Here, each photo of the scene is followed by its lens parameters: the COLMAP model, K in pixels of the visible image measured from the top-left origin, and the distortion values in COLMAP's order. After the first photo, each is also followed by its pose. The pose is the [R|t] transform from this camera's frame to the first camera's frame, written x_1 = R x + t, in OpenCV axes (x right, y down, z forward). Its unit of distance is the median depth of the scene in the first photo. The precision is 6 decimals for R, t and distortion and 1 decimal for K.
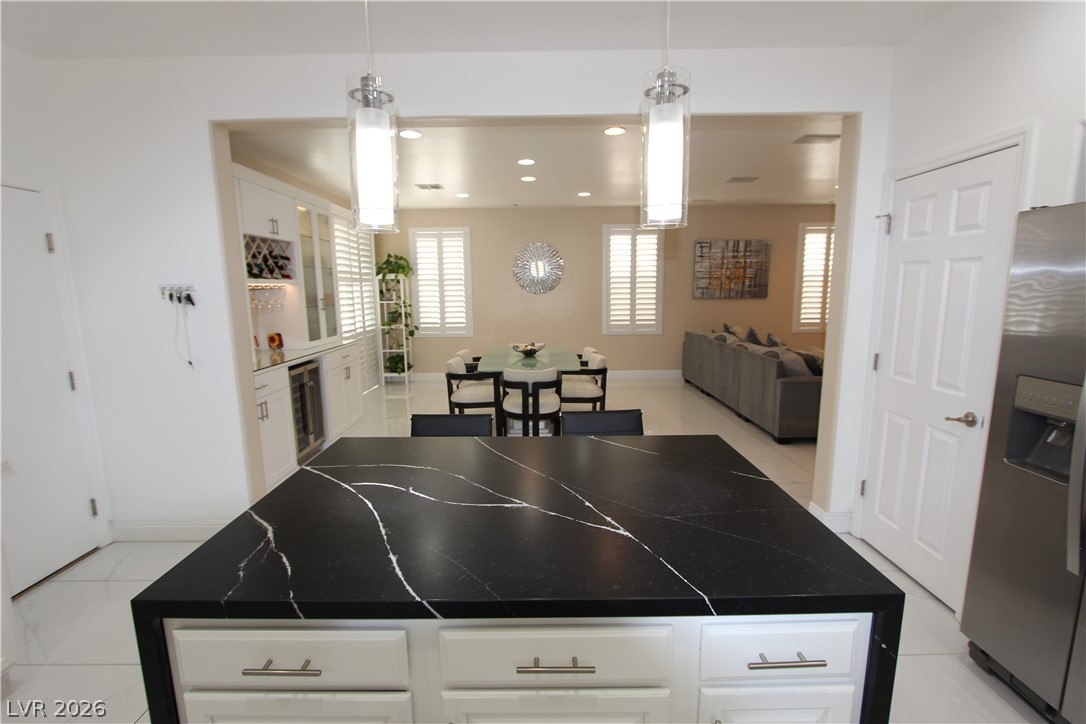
lens RADIAL K [[501.9, 0, 542.4], [0, 501.9, 369.3], [0, 0, 1]] dist [-0.012229, -0.000844]
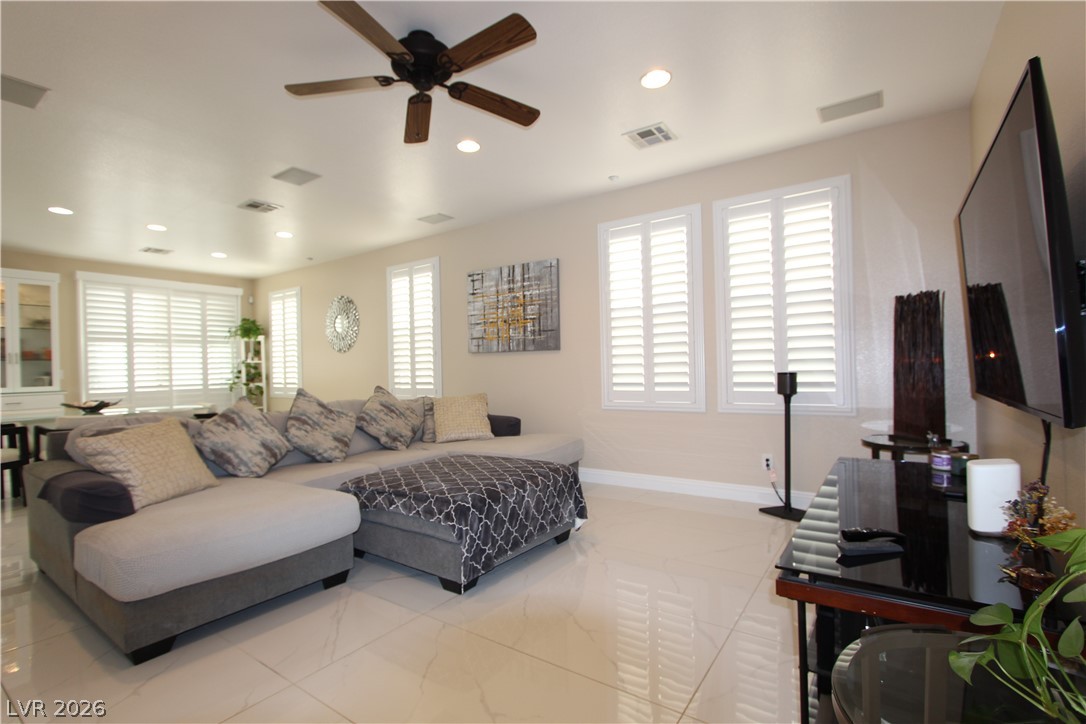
lens RADIAL K [[501.9, 0, 538.5], [0, 501.9, 363.5], [0, 0, 1]] dist [-0.012229, -0.000844]
pose [[0.811714, -0.008186, -0.583998, 0.802693], [-0.082231, 0.988340, -0.128150, -0.046202], [0.578237, 0.152044, 0.801576, 0.504051]]
